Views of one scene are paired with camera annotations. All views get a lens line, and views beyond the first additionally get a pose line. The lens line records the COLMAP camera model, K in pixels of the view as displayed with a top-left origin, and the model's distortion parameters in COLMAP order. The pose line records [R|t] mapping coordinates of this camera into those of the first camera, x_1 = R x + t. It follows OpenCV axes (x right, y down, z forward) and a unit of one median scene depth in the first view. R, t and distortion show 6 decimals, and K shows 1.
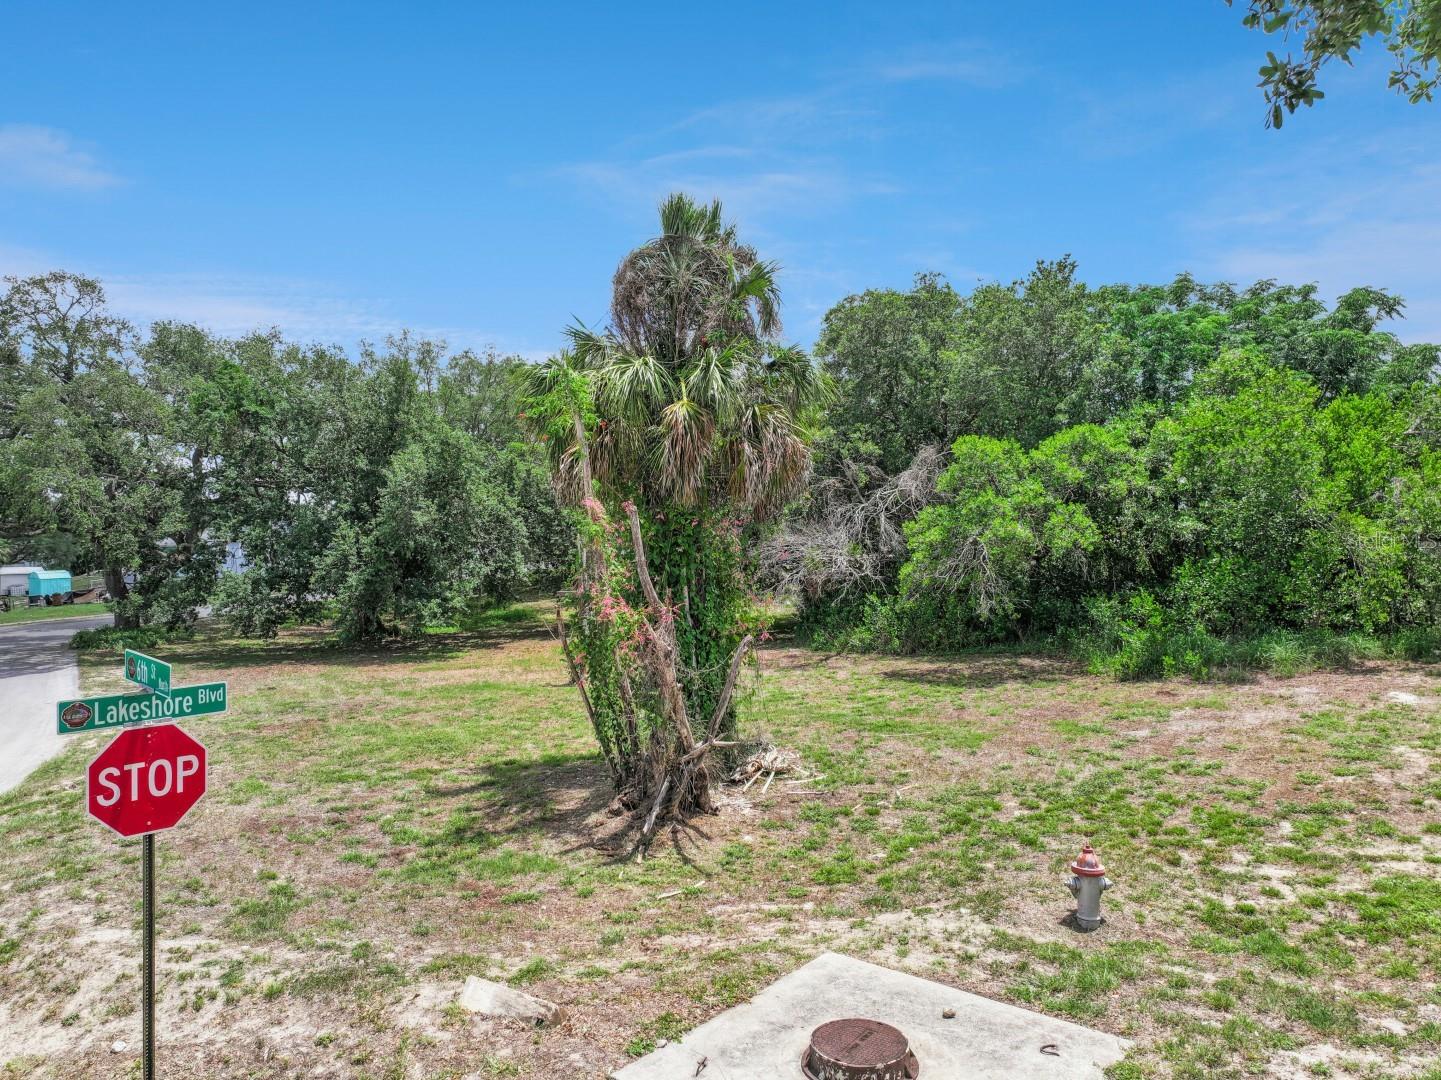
lens RADIAL K [[1004.7, 0, 720.5], [0, 1004.7, 540.0], [0, 0, 1]] dist [0.004921, 0.002207]
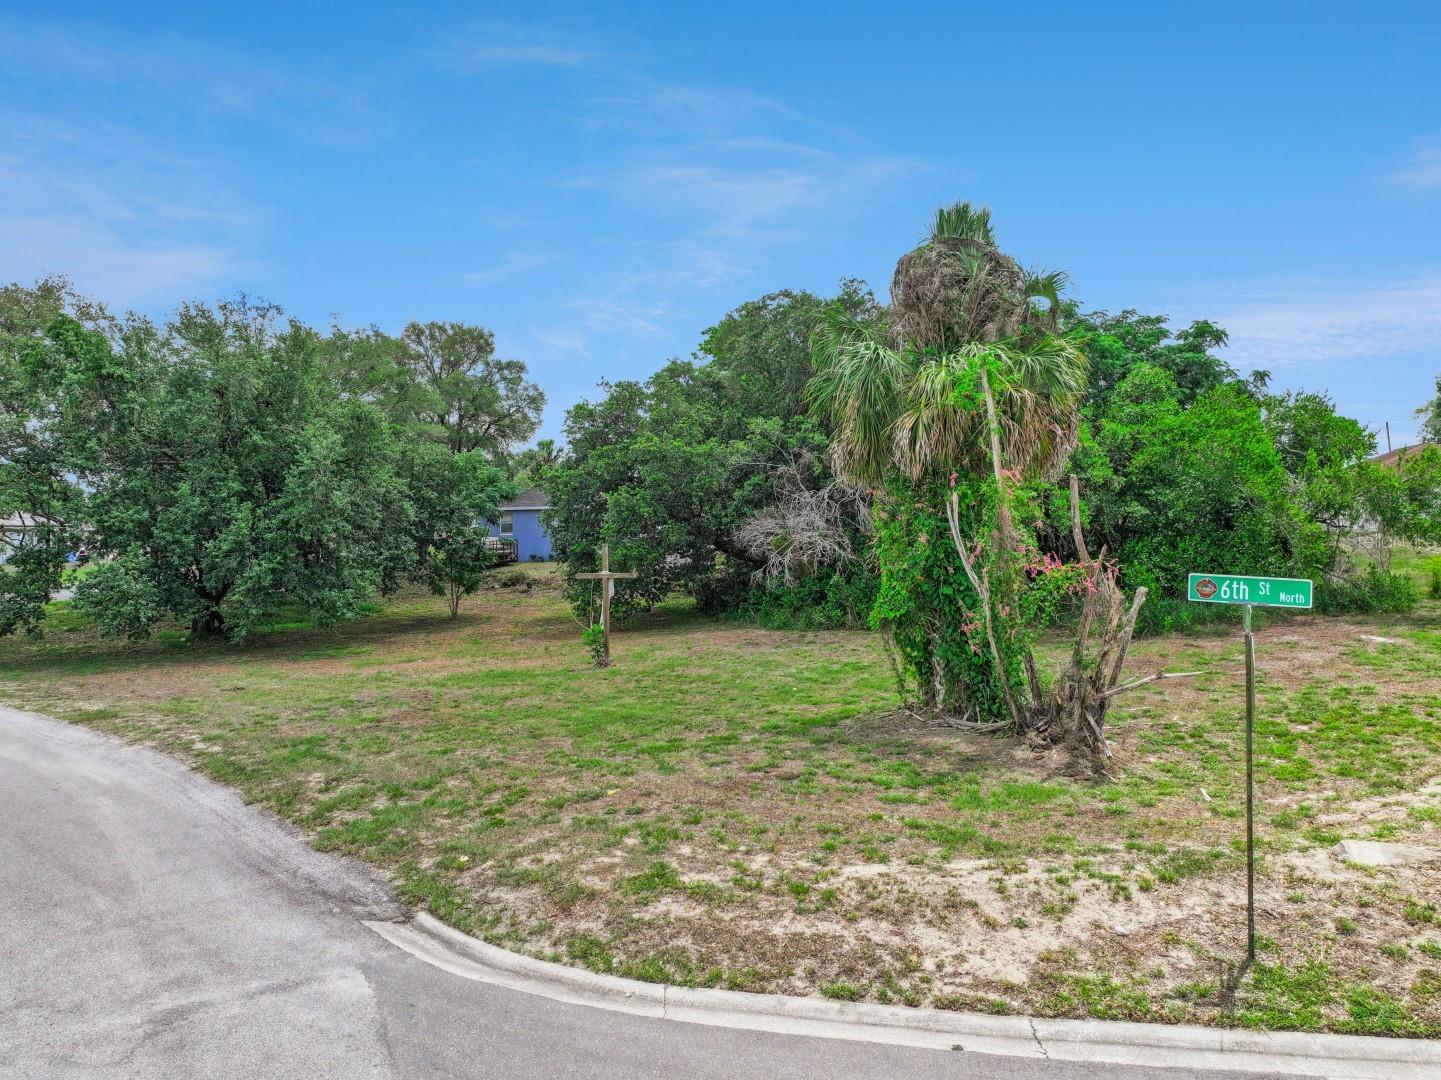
lens RADIAL K [[1004.7, 0, 720.5], [0, 1004.7, 540.0], [0, 0, 1]] dist [0.004921, 0.002207]
pose [[0.948632, -0.003834, 0.316358, -0.316464], [0.002703, 0.999988, 0.004013, 0.012340], [-0.316369, -0.002952, 0.948631, 0.014437]]
